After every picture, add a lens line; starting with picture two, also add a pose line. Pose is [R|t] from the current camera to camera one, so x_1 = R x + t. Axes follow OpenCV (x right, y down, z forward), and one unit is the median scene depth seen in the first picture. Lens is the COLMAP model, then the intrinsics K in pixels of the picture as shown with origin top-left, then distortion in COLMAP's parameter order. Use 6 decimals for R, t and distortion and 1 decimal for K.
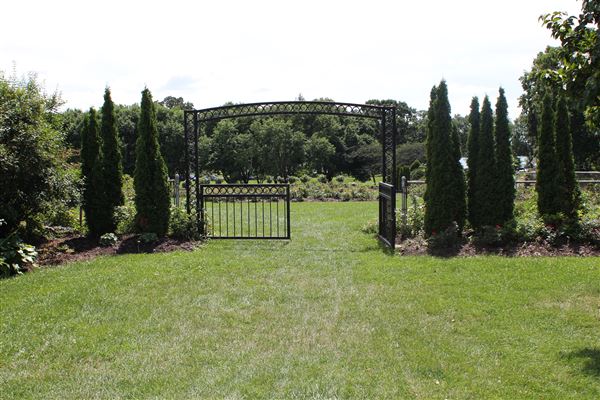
lens RADIAL K [[829.3, 0, 300.0], [0, 829.3, 200.0], [0, 0, 1]] dist [-0.010668, 0.093590]
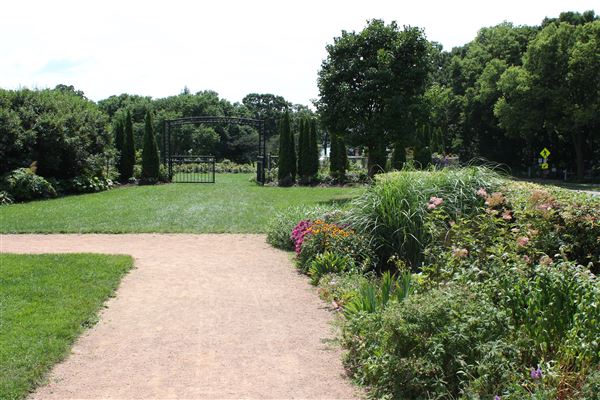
lens RADIAL K [[829.3, 0, 300.0], [0, 829.3, 200.0], [0, 0, 1]] dist [-0.010668, 0.093590]
pose [[0.989306, 0.009433, 0.145549, -0.018784], [-0.011449, 0.999850, 0.013024, 0.011207], [-0.145405, -0.014551, 0.989265, -0.200879]]
